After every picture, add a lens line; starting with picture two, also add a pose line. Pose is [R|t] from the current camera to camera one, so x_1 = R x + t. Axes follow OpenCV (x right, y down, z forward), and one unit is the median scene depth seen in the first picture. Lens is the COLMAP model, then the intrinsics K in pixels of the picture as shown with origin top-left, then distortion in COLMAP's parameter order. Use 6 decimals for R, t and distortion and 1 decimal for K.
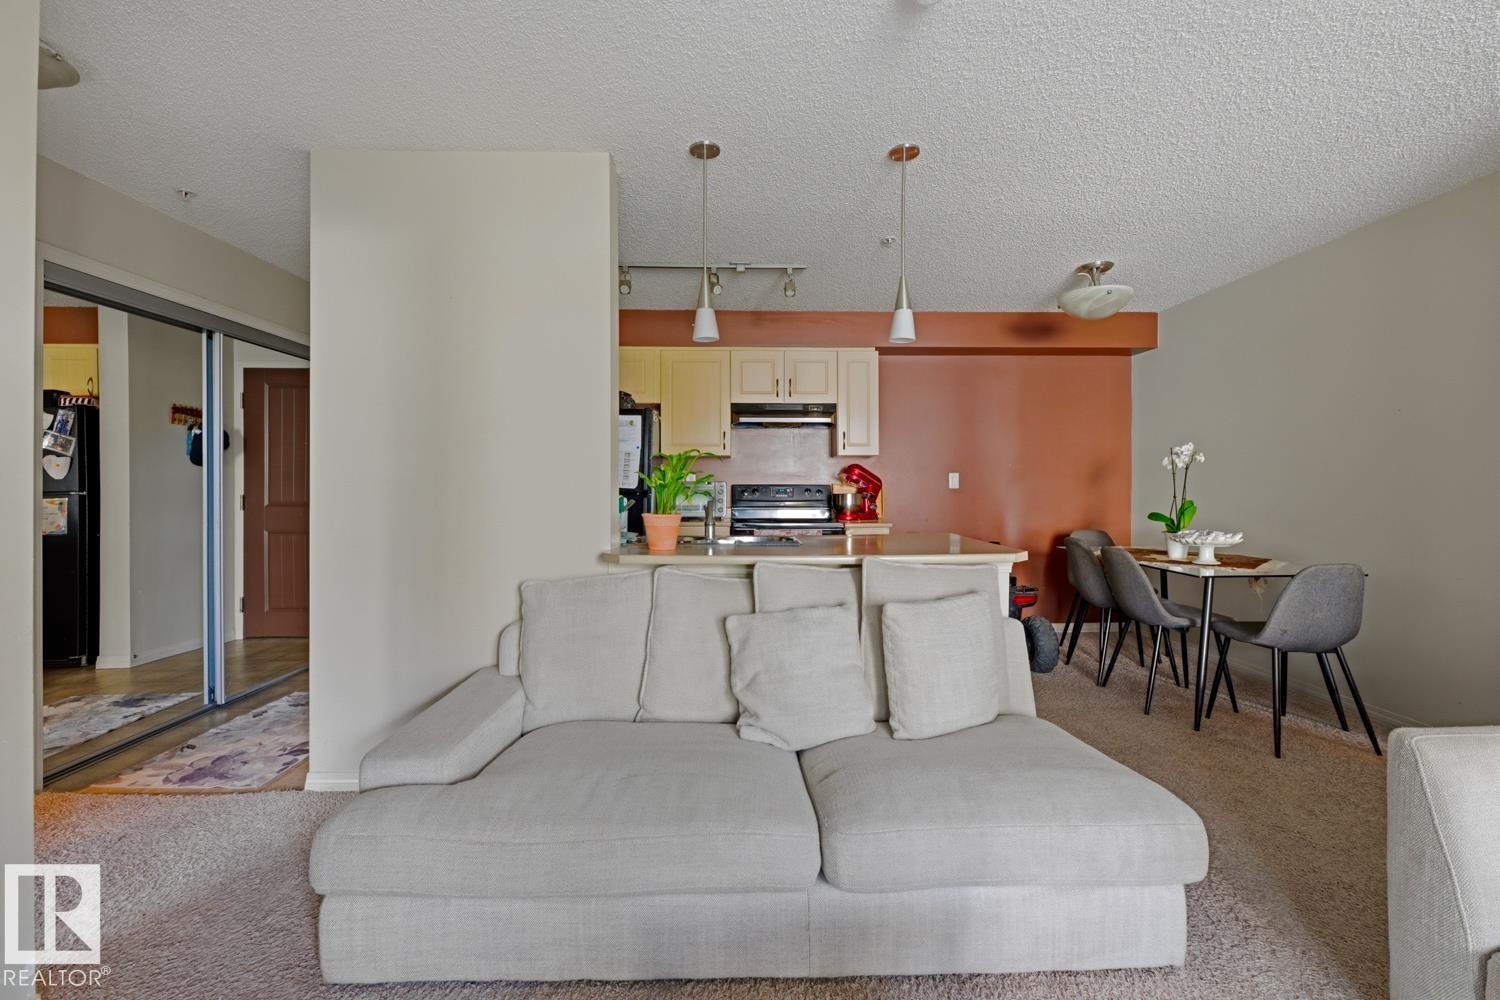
lens RADIAL K [[653.3, 0, 750.0], [0, 653.3, 500.0], [0, 0, 1]] dist [0.002518, -0.000311]
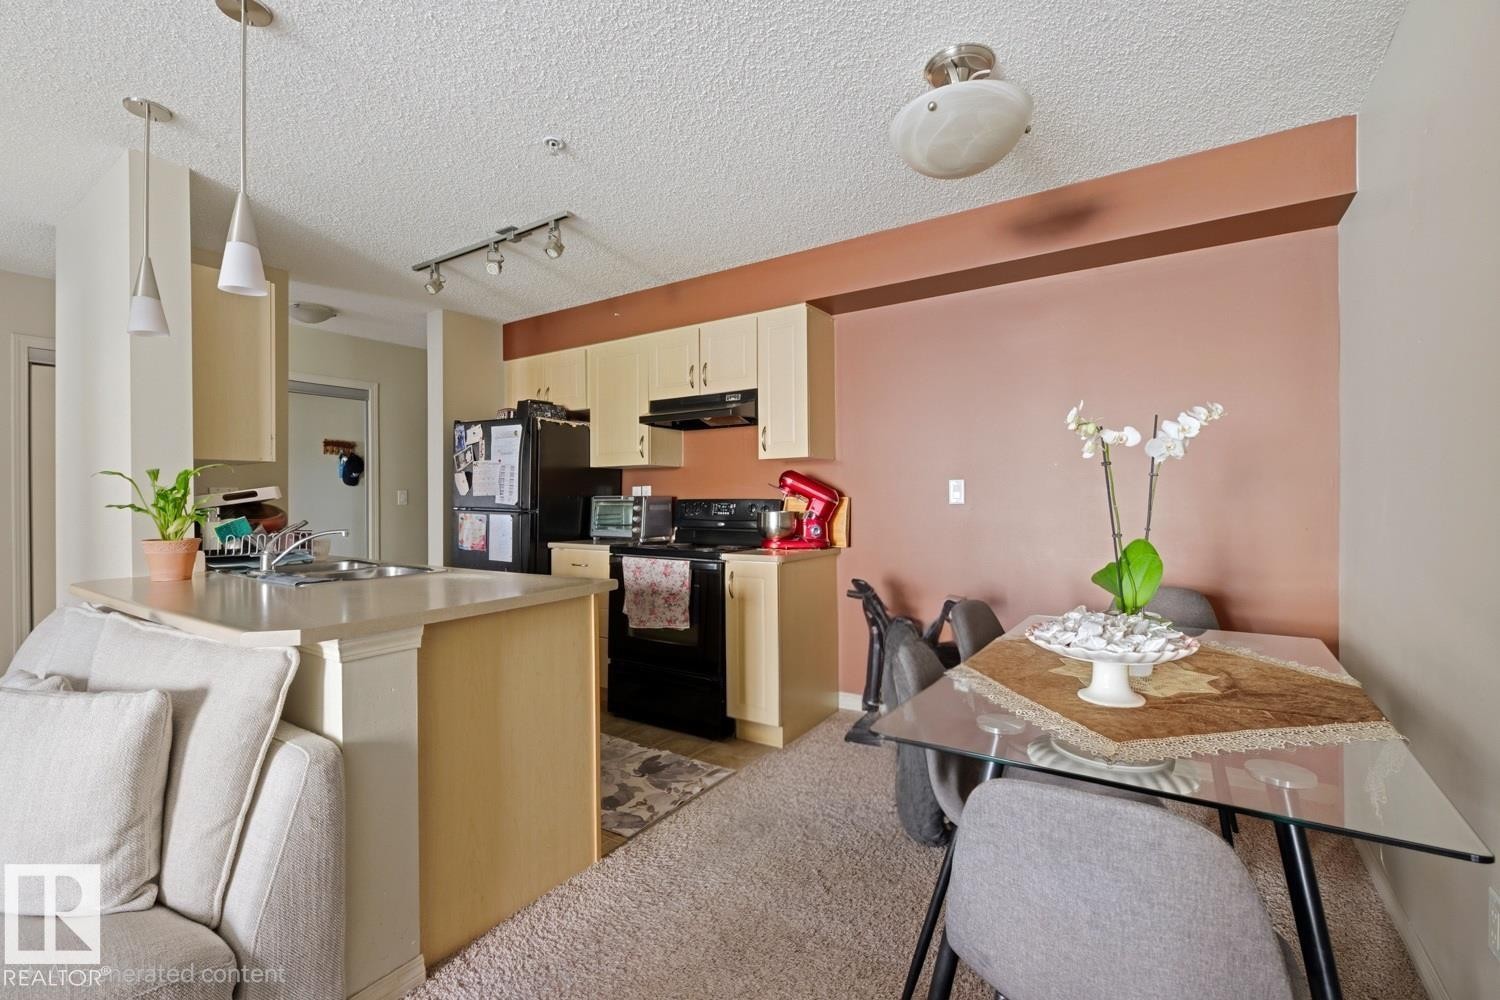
lens RADIAL K [[653.3, 0, 750.0], [0, 653.3, 500.0], [0, 0, 1]] dist [0.002518, -0.000311]
pose [[0.824623, -0.001007, -0.565682, 0.541114], [-0.000101, 0.999998, -0.001927, -0.021769], [0.565683, 0.001646, 0.824621, 0.392476]]
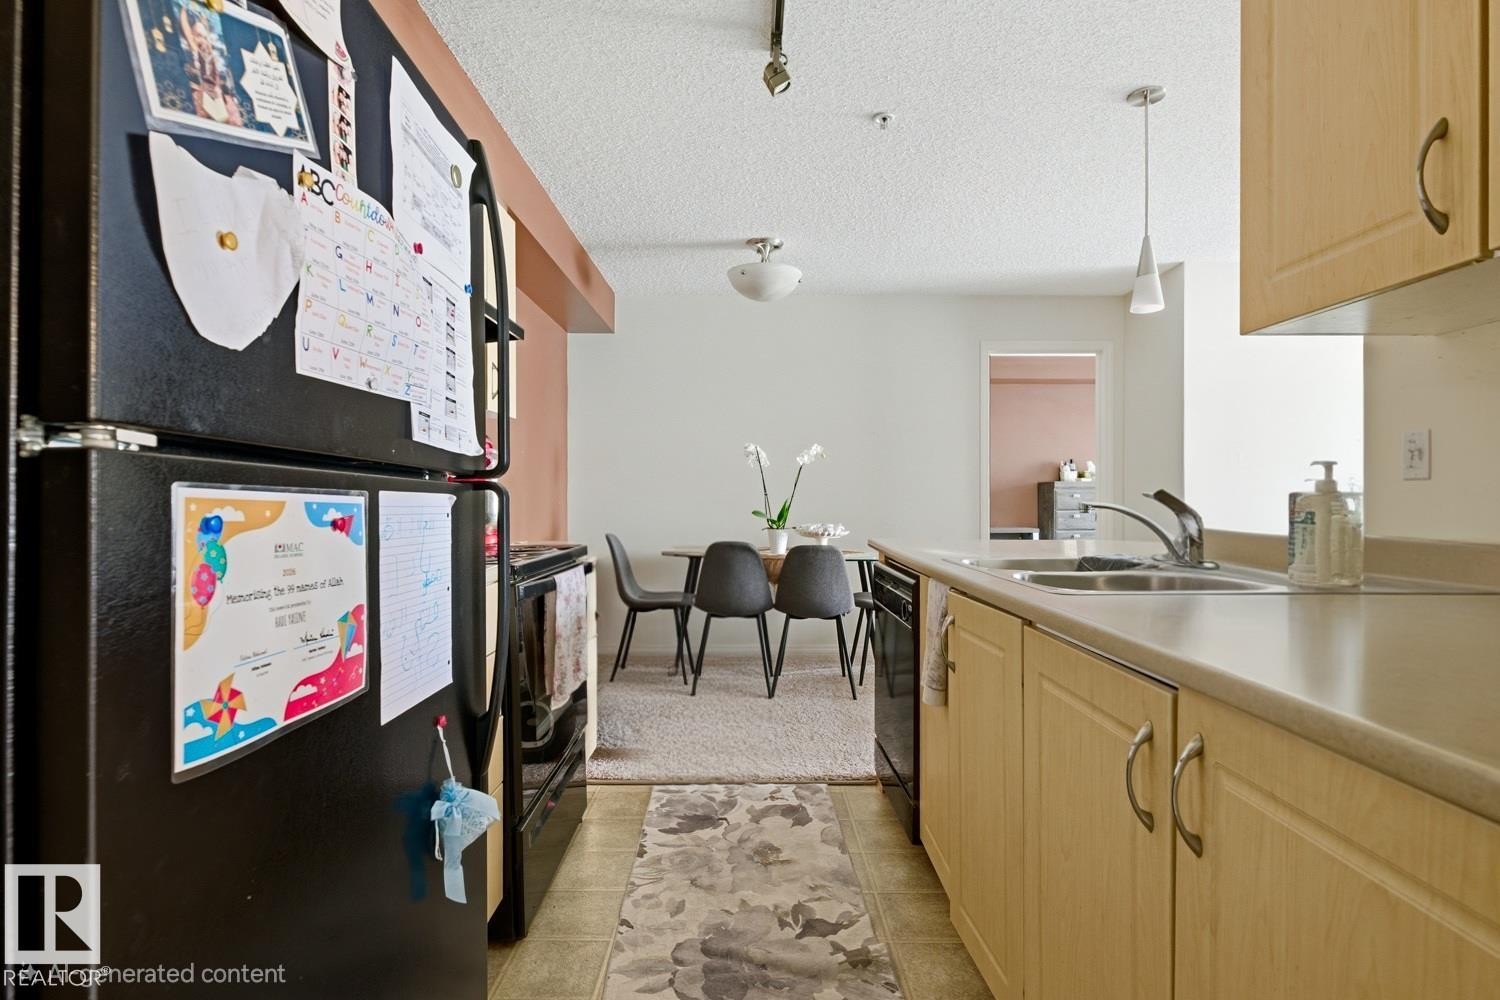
lens RADIAL K [[726.8, 0, 750.0], [0, 726.8, 500.0], [0, 0, 1]] dist [0.003357, -0.001171]
pose [[-0.021326, -0.002365, 0.999770, -0.393855], [0.007975, 0.999965, 0.002536, -0.002507], [-0.999741, 0.008027, -0.021306, 0.814843]]
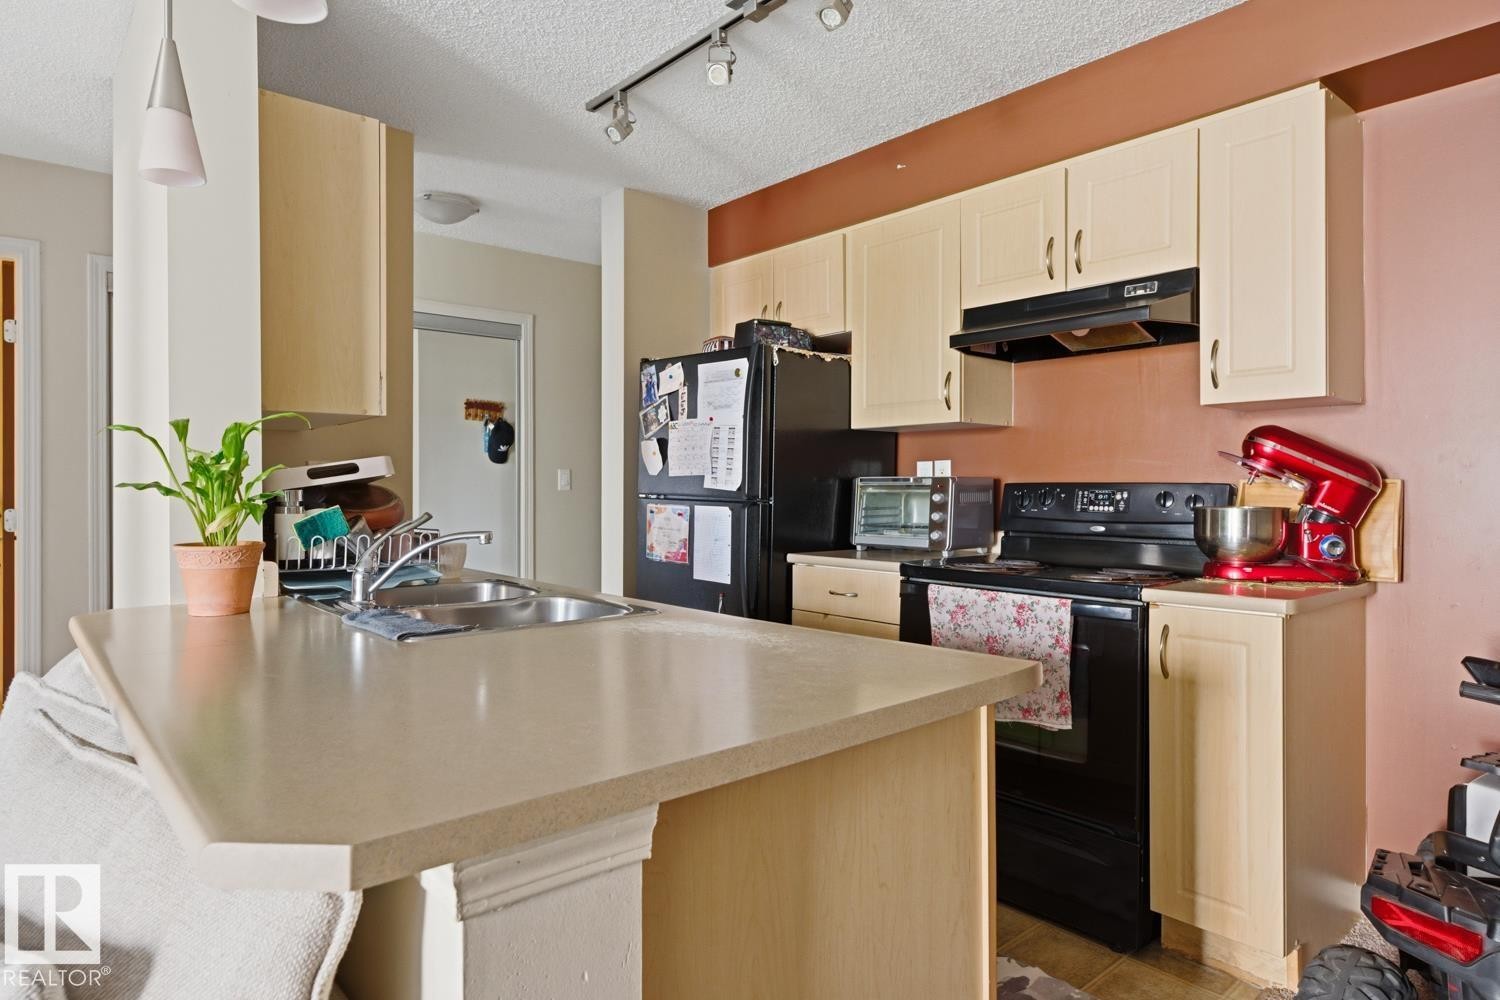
lens RADIAL K [[877.9, 0, 752.3], [0, 877.9, 492.0], [0, 0, 1]] dist [0.015303, 0.000381]
pose [[0.645506, 0.007423, -0.763719, 0.356584], [-0.006707, 0.999969, 0.004050, -0.018879], [0.763726, 0.002507, 0.645536, 0.477304]]
